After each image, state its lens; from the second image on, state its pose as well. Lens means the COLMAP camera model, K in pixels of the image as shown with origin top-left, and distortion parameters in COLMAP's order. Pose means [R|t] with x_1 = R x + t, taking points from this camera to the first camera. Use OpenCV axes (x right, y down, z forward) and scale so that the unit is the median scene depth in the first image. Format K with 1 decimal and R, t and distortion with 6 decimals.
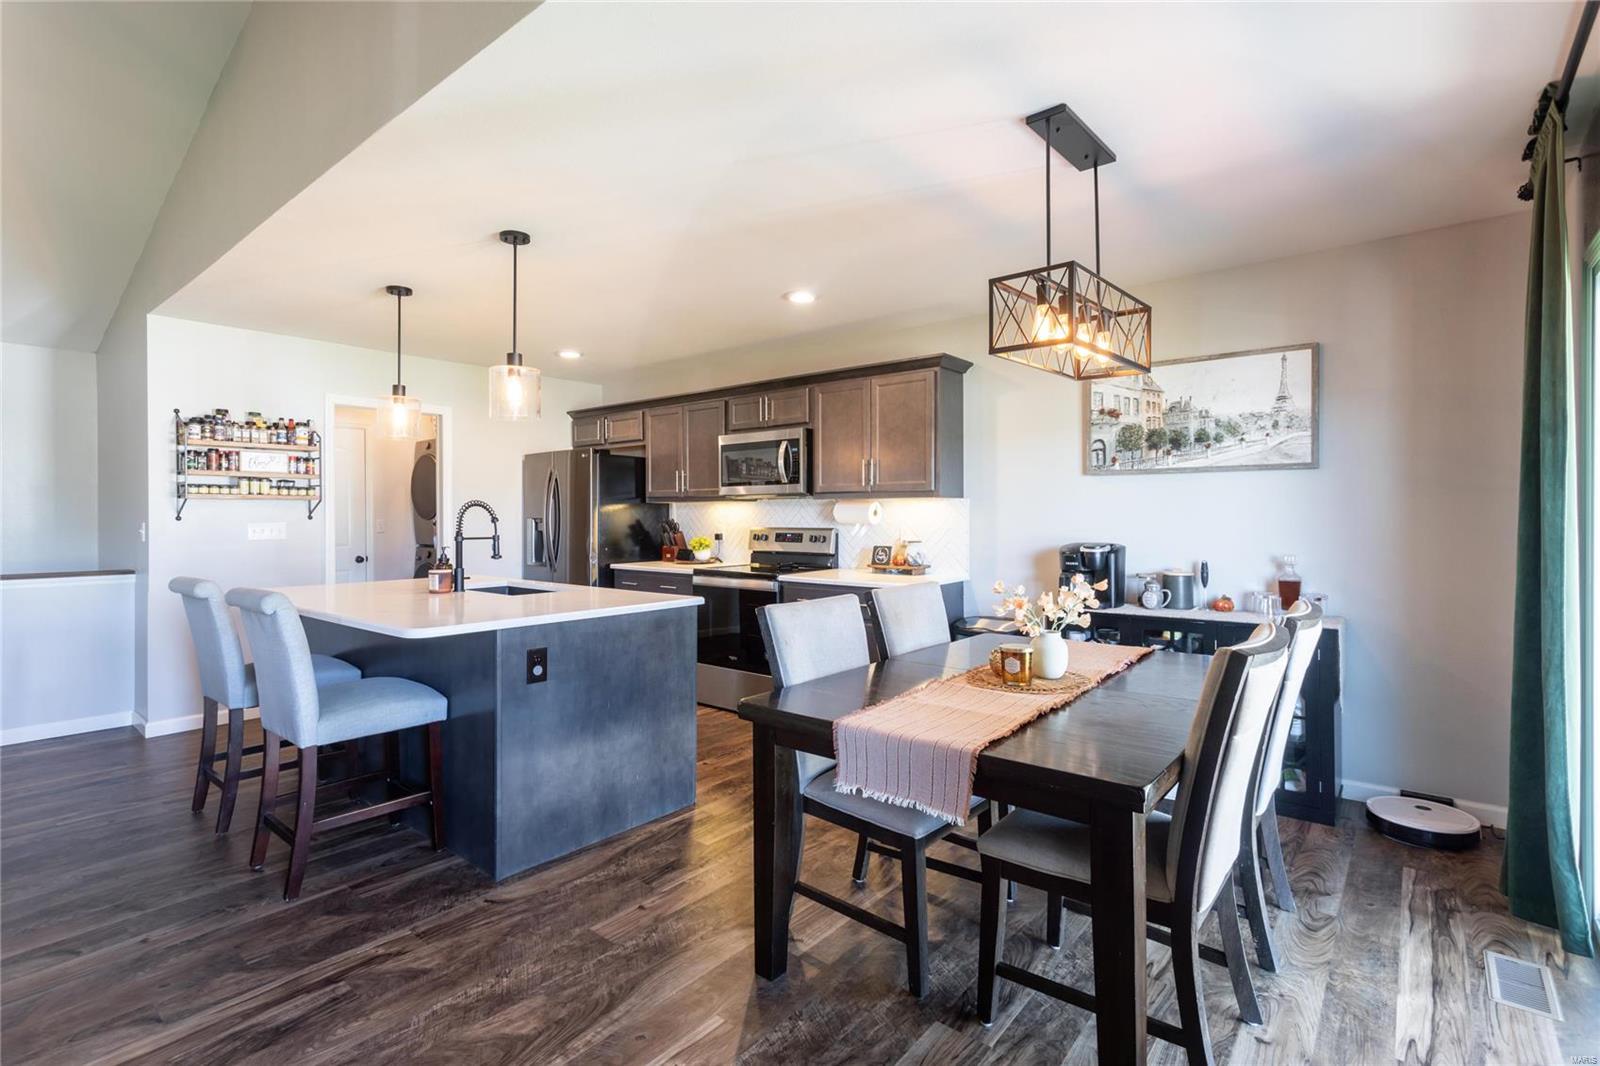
lens RADIAL K [[749.3, 0, 798.1], [0, 749.3, 517.7], [0, 0, 1]] dist [0.000438, 0.002021]
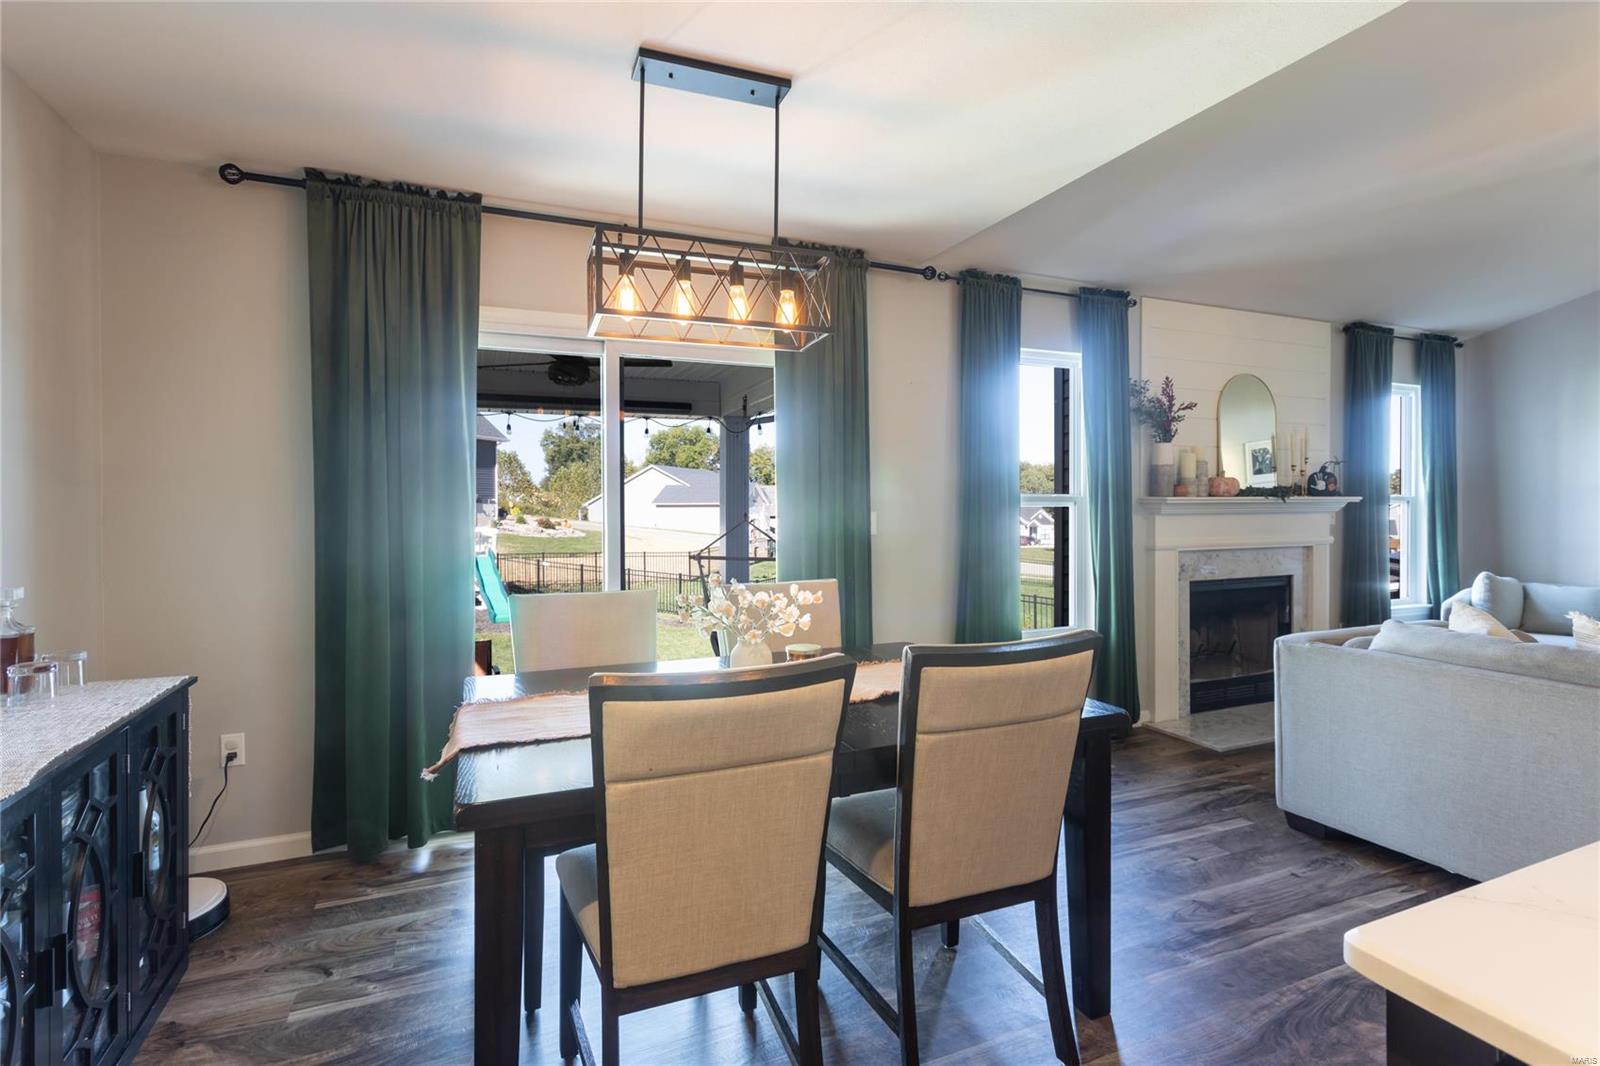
lens RADIAL K [[762.9, 0, 789.2], [0, 762.9, 511.1], [0, 0, 1]] dist [0.000419, 0.000352]
pose [[-0.885486, 0.004019, 0.464649, -0.065955], [0.006834, 0.999967, 0.004375, 0.001639], [-0.464617, 0.007050, -0.885484, 0.901686]]
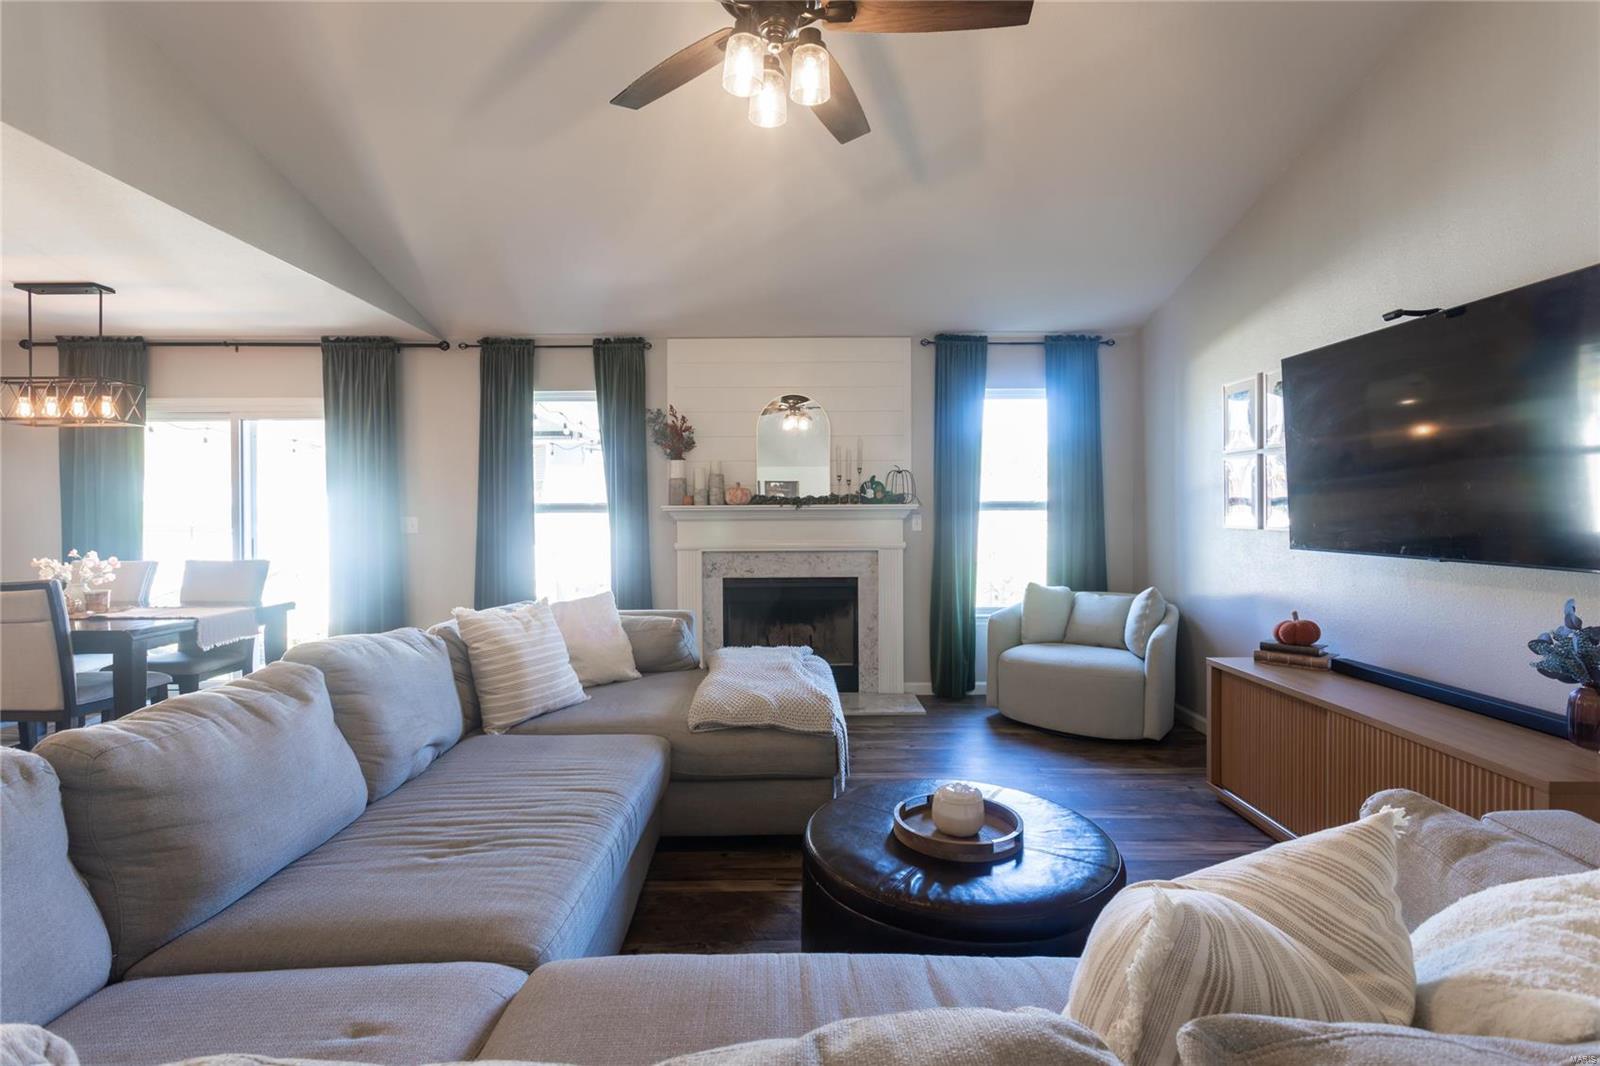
lens RADIAL K [[754.4, 0, 797.5], [0, 754.4, 518.5], [0, 0, 1]] dist [0.002901, 0.002299]
pose [[-0.639795, 0.000613, 0.768545, -1.004421], [0.008859, 0.999939, 0.006577, 0.004121], [-0.768494, 0.011016, -0.639762, 0.427240]]
